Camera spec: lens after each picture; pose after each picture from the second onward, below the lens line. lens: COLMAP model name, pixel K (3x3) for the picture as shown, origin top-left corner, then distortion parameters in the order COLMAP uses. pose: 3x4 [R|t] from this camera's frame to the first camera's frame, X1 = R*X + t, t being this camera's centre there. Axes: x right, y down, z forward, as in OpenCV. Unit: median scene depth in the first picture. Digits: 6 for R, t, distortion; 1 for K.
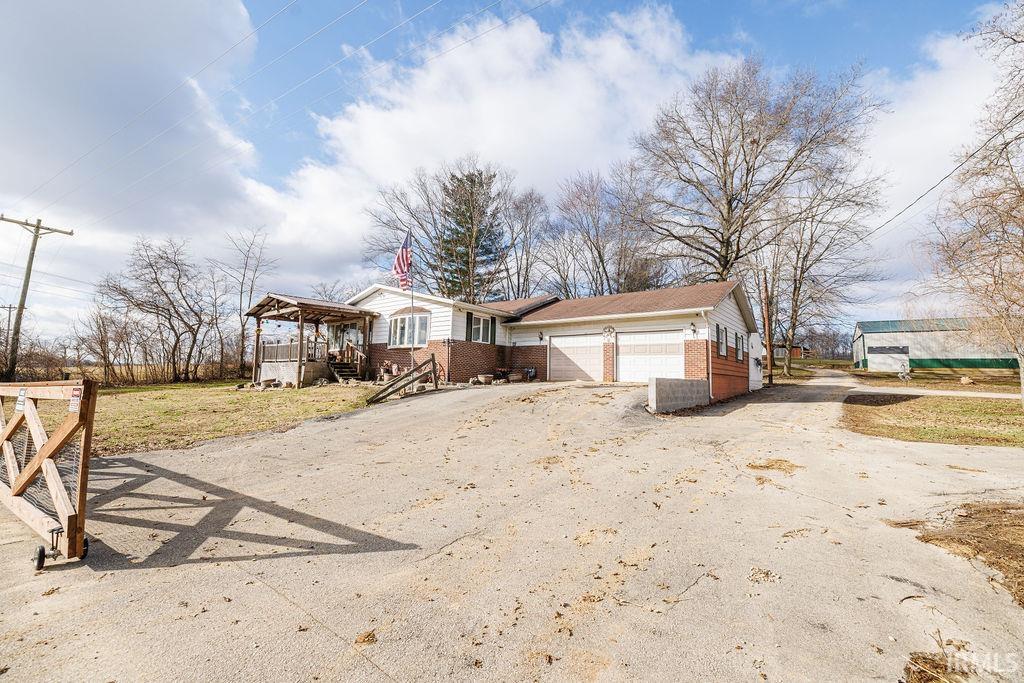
lens RADIAL K [[434.9, 0, 513.7], [0, 434.9, 344.5], [0, 0, 1]] dist [-0.000026, 0.000508]
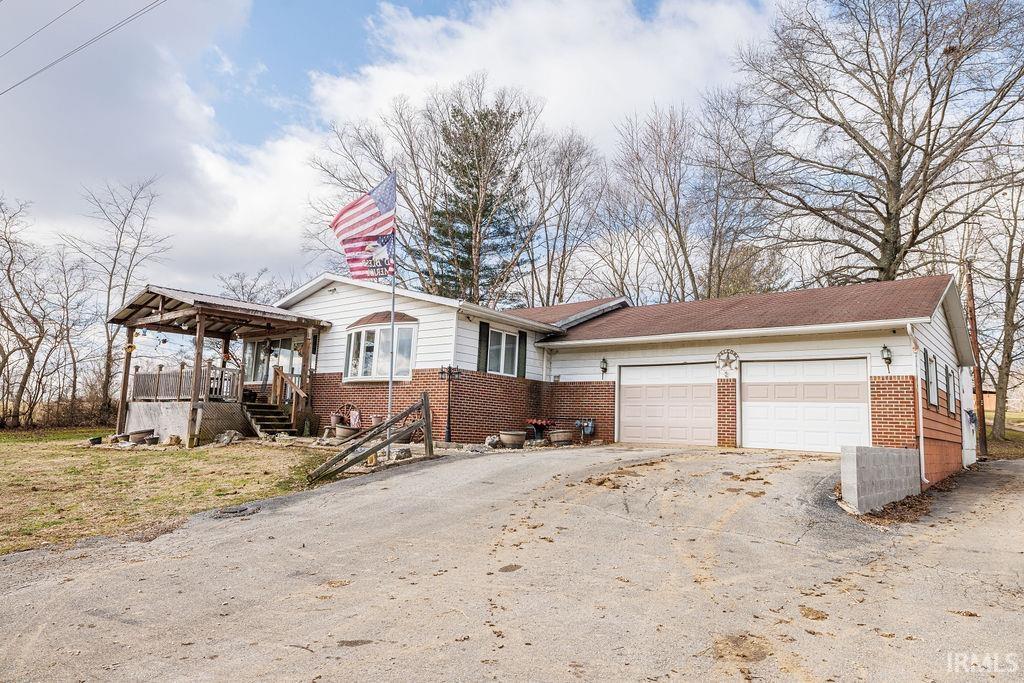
lens RADIAL K [[671.7, 0, 514.0], [0, 671.7, 341.4], [0, 0, 1]] dist [-0.000037, -0.004606]
pose [[0.999584, 0.017151, -0.023167, -0.034915], [-0.018446, 0.998208, -0.056920, 0.001747], [0.022150, 0.057324, 0.998110, 0.085275]]
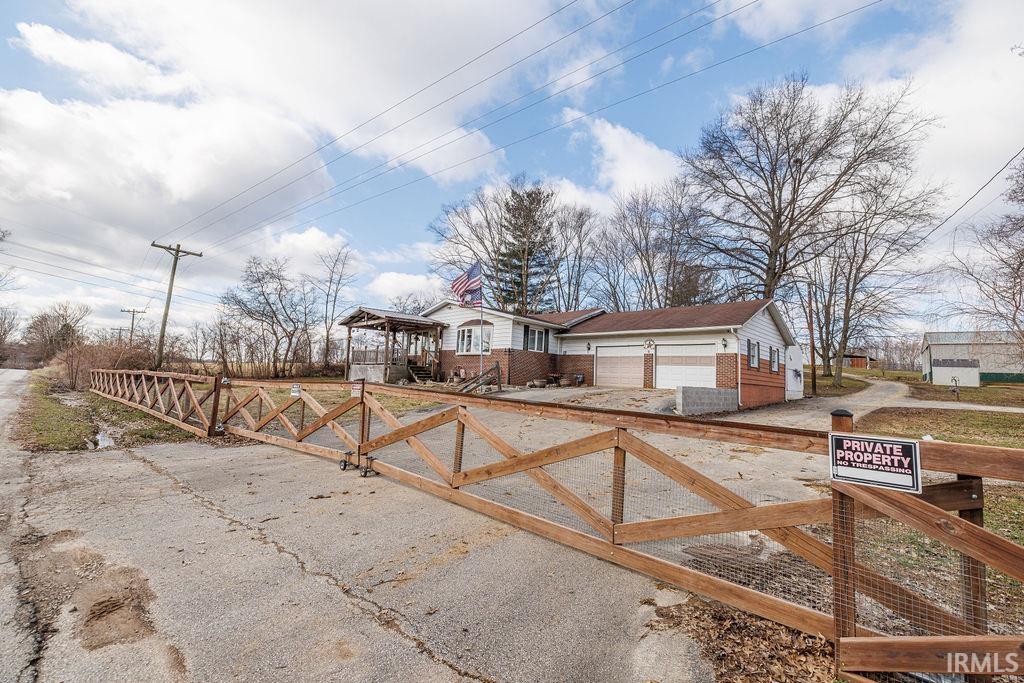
lens RADIAL K [[434.9, 0, 511.4], [0, 434.9, 338.4], [0, 0, 1]] dist [-0.000026, 0.000508]
pose [[0.992932, 0.012962, -0.117973, -0.003663], [-0.015487, 0.999670, -0.020513, -0.012697], [0.117668, 0.022195, 0.992805, -0.137093]]
